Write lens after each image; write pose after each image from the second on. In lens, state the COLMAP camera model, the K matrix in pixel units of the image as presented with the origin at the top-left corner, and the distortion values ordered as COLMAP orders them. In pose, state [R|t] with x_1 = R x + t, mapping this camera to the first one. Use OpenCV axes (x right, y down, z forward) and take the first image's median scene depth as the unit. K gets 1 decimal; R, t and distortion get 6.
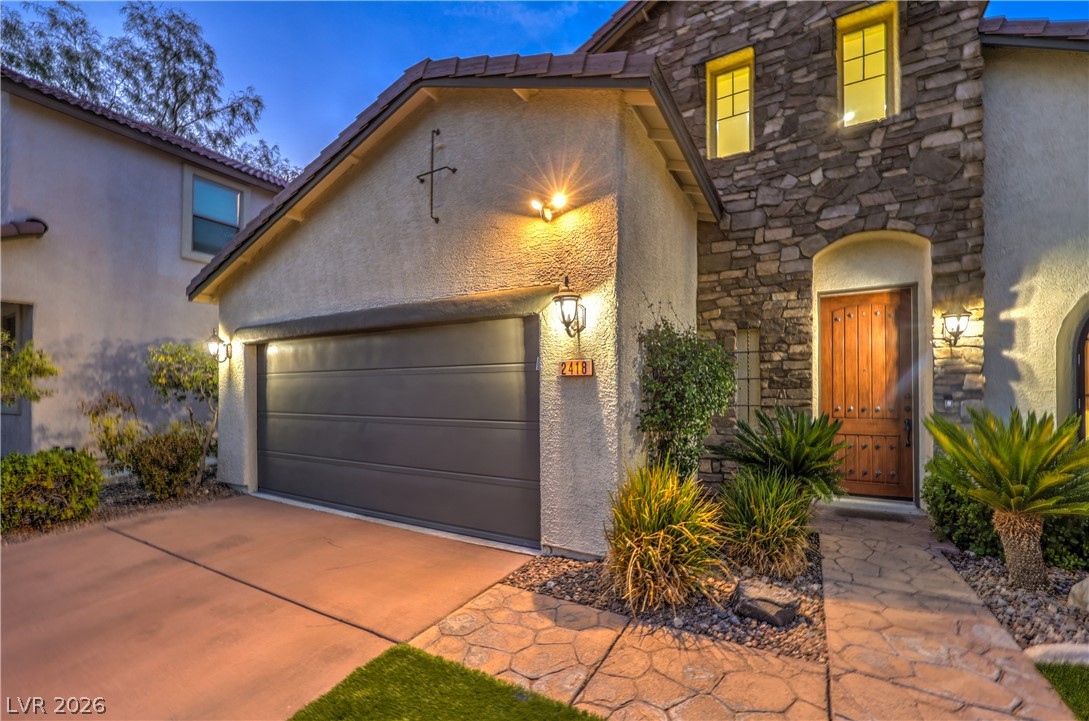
lens RADIAL K [[457.2, 0, 544.5], [0, 457.2, 383.4], [0, 0, 1]] dist [0.001033, -0.000231]
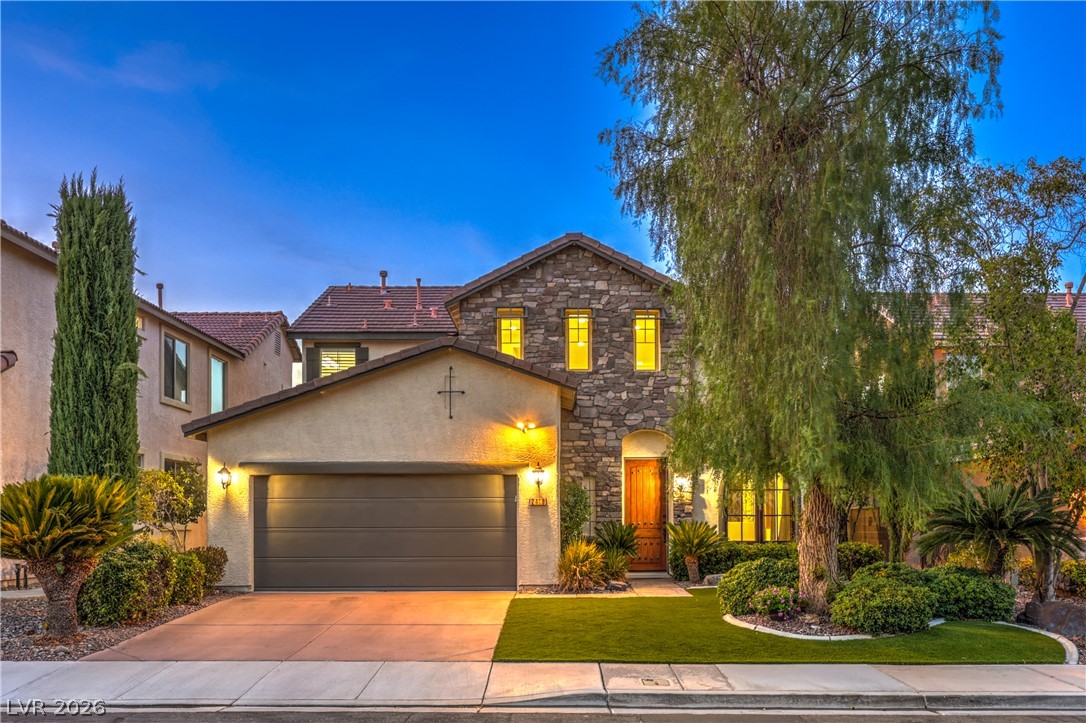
lens RADIAL K [[1047.7, 0, 542.3], [0, 1047.7, 421.2], [0, 0, 1]] dist [0.003962, -0.002883]
pose [[0.872062, 0.047160, 0.487118, -1.748707], [-0.008117, 0.996603, -0.081954, -0.003712], [-0.489328, 0.067515, 0.869482, -2.508146]]
